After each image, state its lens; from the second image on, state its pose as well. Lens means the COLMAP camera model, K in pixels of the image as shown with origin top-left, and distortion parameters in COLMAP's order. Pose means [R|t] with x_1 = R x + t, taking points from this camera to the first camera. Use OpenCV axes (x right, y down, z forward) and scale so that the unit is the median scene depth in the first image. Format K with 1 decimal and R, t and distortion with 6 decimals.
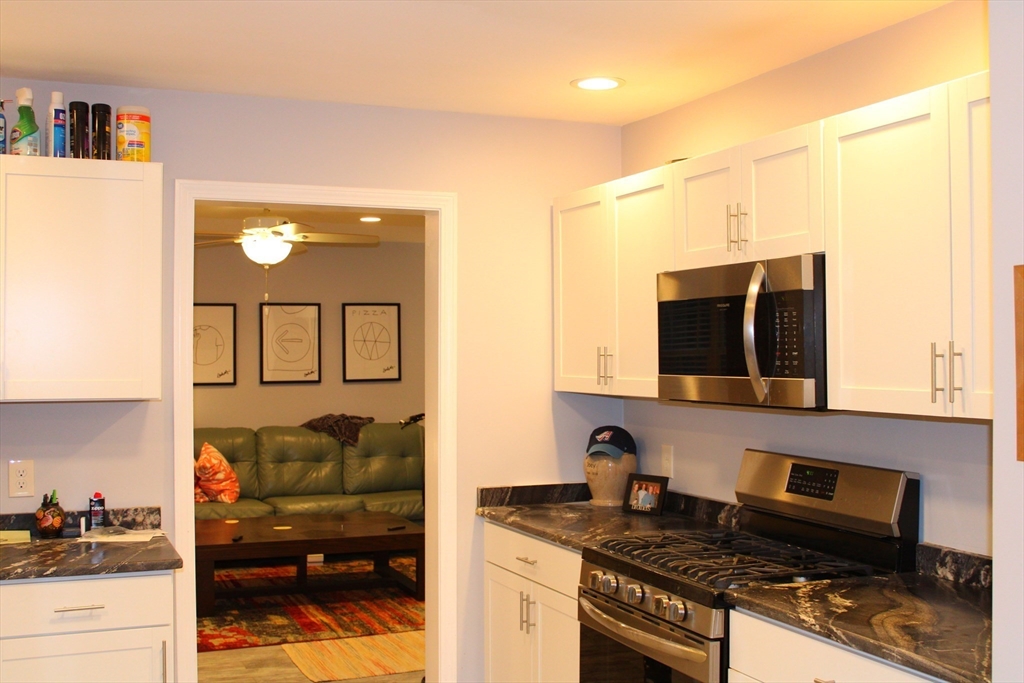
lens RADIAL K [[1167.7, 0, 512.2], [0, 1167.7, 340.8], [0, 0, 1]] dist [-0.092375, 0.000000]
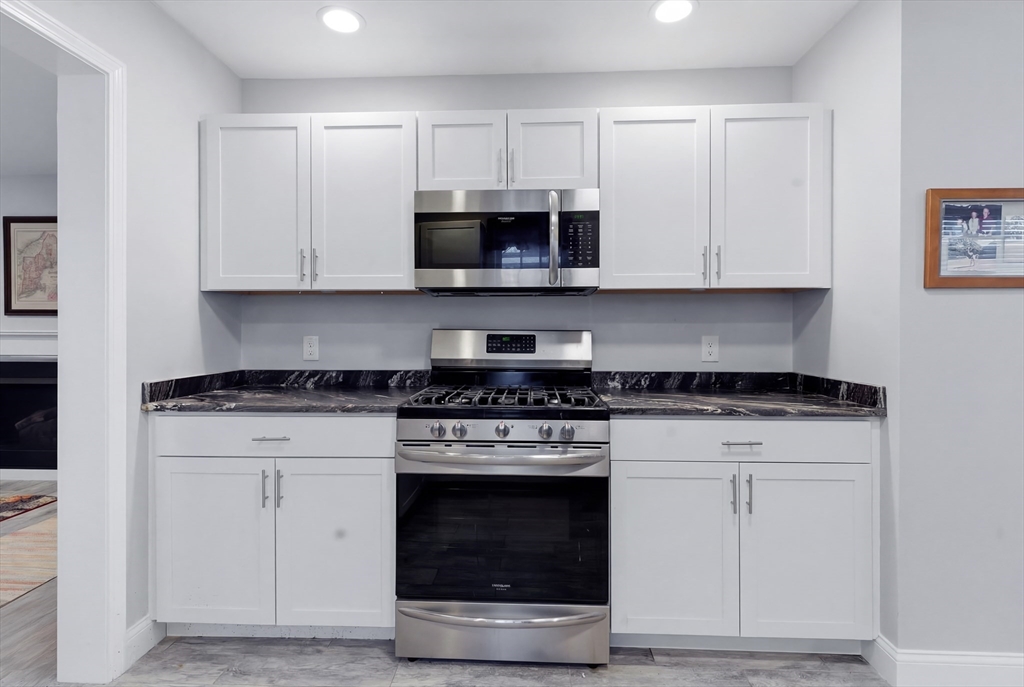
lens RADIAL K [[490.8, 0, 510.1], [0, 490.8, 333.4], [0, 0, 1]] dist [0.004417, -0.003634]
pose [[0.414650, -0.002437, 0.909978, -0.348947], [-0.011117, 0.999908, 0.007744, 0.101426], [-0.909913, -0.013328, 0.414585, 0.718777]]
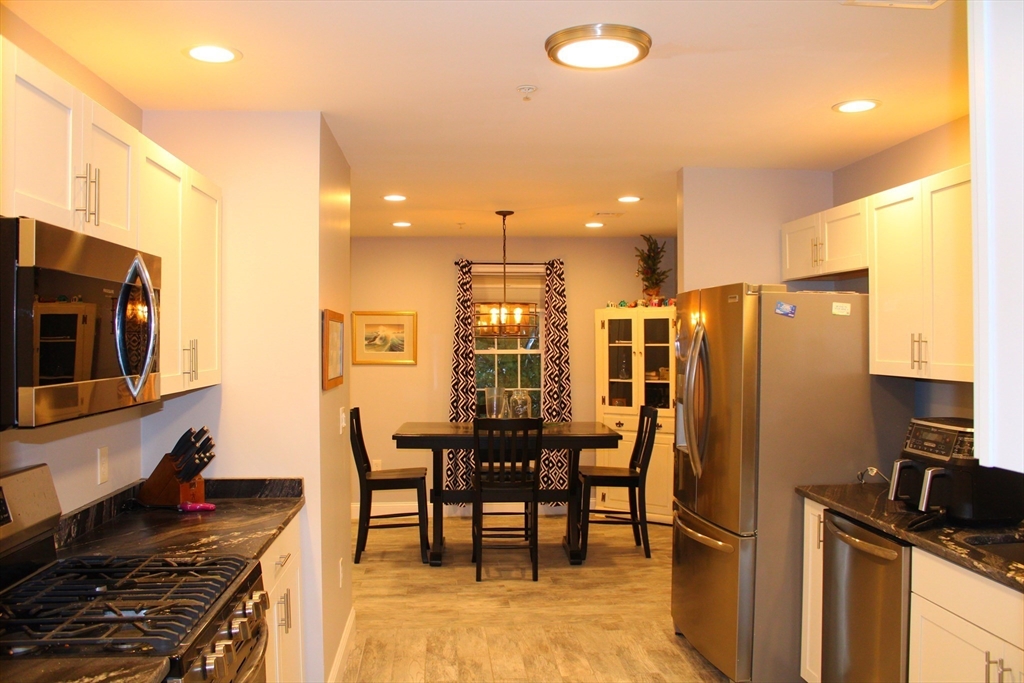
lens RADIAL K [[854.0, 0, 510.9], [0, 854.0, 337.3], [0, 0, 1]] dist [-0.147044, 0.121463]
pose [[-0.955056, 0.010249, 0.296248, -0.250979], [0.006579, 0.999889, -0.013384, 0.011354], [-0.296353, -0.010833, -0.955017, 1.415160]]
